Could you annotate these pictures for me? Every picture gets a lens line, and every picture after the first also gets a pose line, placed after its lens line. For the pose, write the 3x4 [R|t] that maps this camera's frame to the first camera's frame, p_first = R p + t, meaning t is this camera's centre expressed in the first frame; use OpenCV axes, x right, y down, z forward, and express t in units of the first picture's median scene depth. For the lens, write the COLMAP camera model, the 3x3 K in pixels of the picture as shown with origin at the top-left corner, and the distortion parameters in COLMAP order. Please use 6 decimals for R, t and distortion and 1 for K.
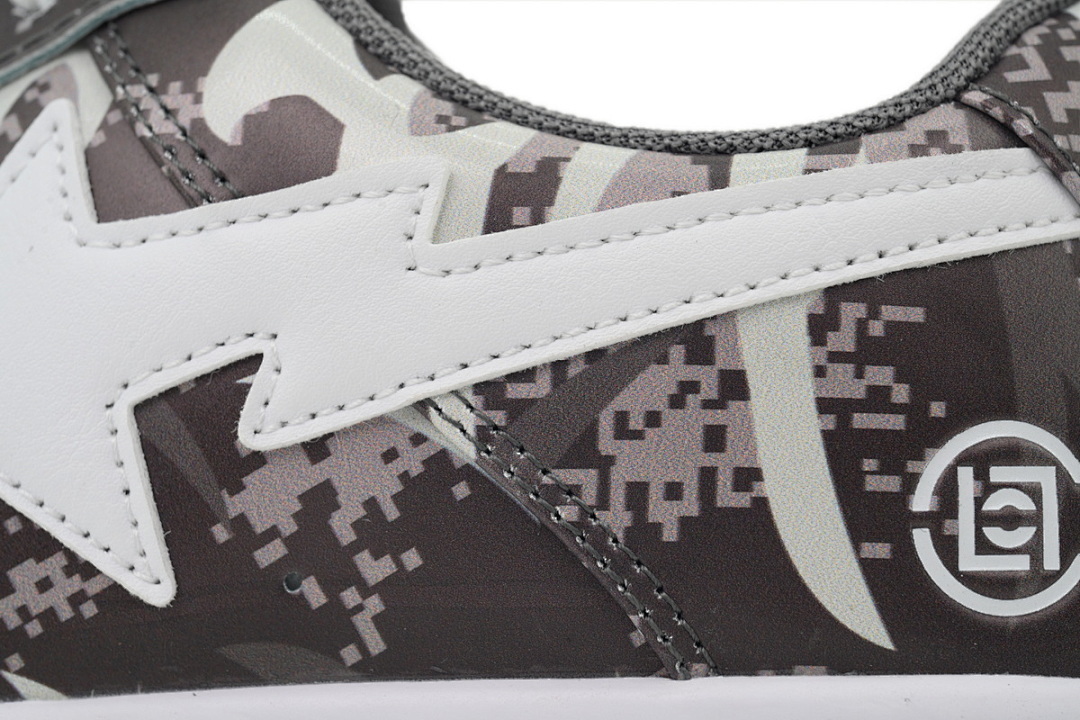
lens RADIAL K [[3216.0, 0, 540.0], [0, 3216.0, 360.0], [0, 0, 1]] dist [-0.023083, -0.660358]
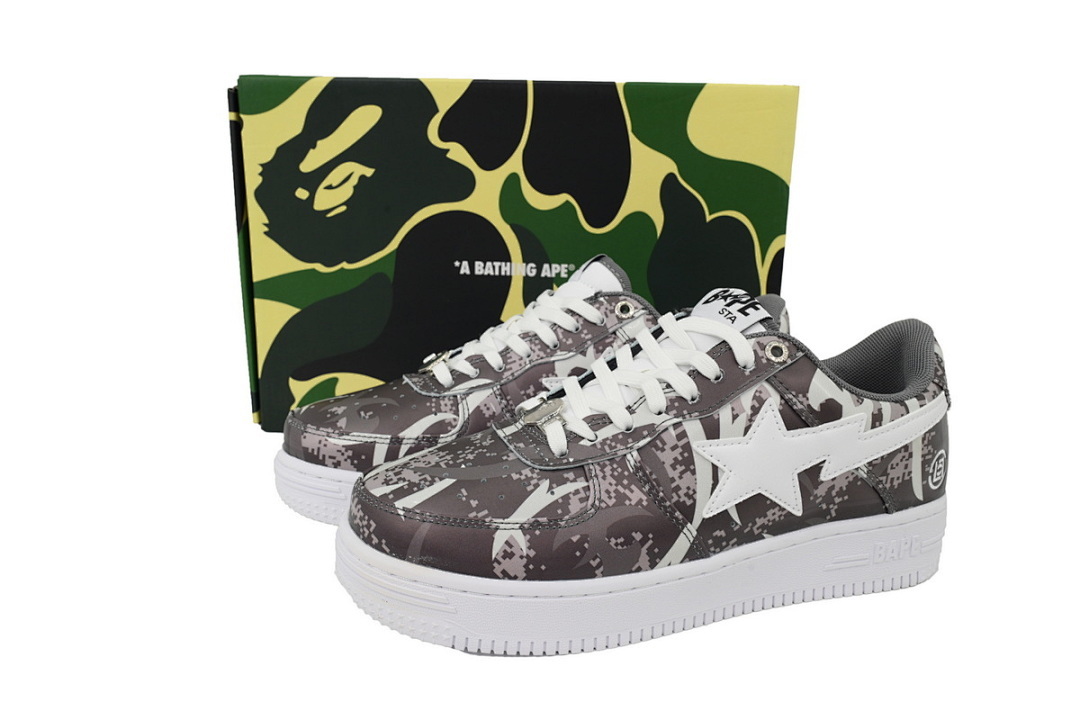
lens RADIAL K [[869.9, 0, 540.0], [0, 869.9, 360.0], [0, 0, 1]] dist [0.000796, -0.001310]
pose [[0.873784, -0.104349, 0.474987, -0.969265], [-0.041037, 0.957404, 0.285820, -0.451413], [-0.484580, -0.269237, 0.832282, 0.244481]]
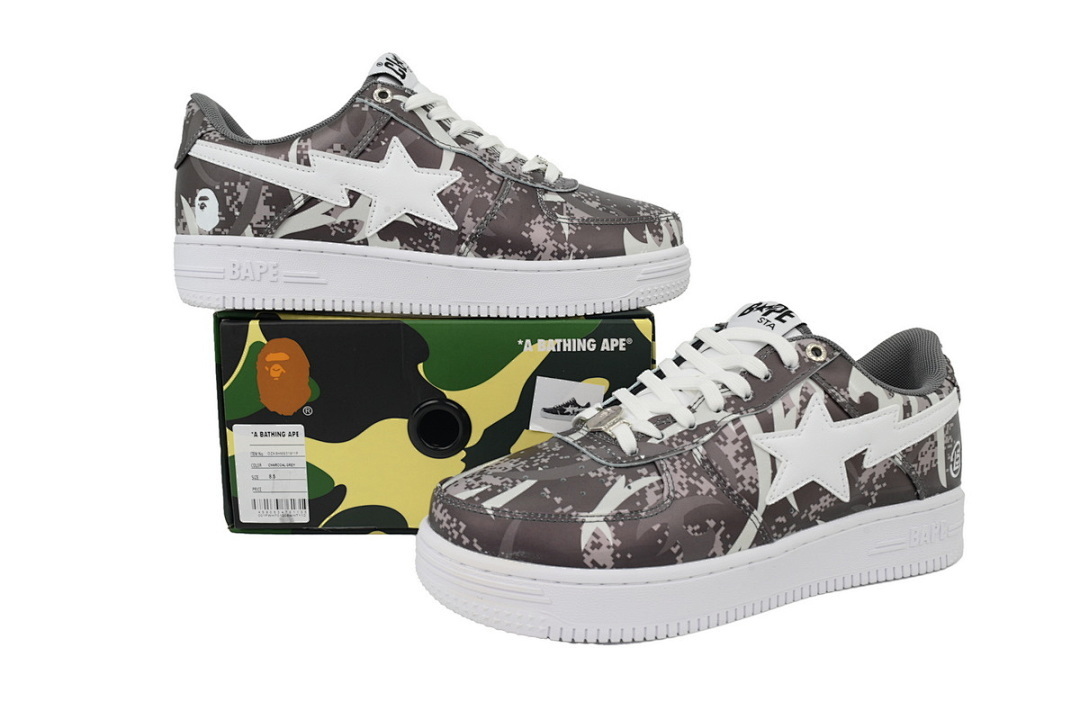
lens RADIAL K [[869.9, 0, 540.0], [0, 869.9, 360.0], [0, 0, 1]] dist [0.000796, -0.001310]
pose [[0.821262, -0.088791, 0.563600, -1.199485], [-0.024389, 0.981450, 0.190159, -0.363410], [-0.570030, -0.169917, 0.803862, 0.262925]]
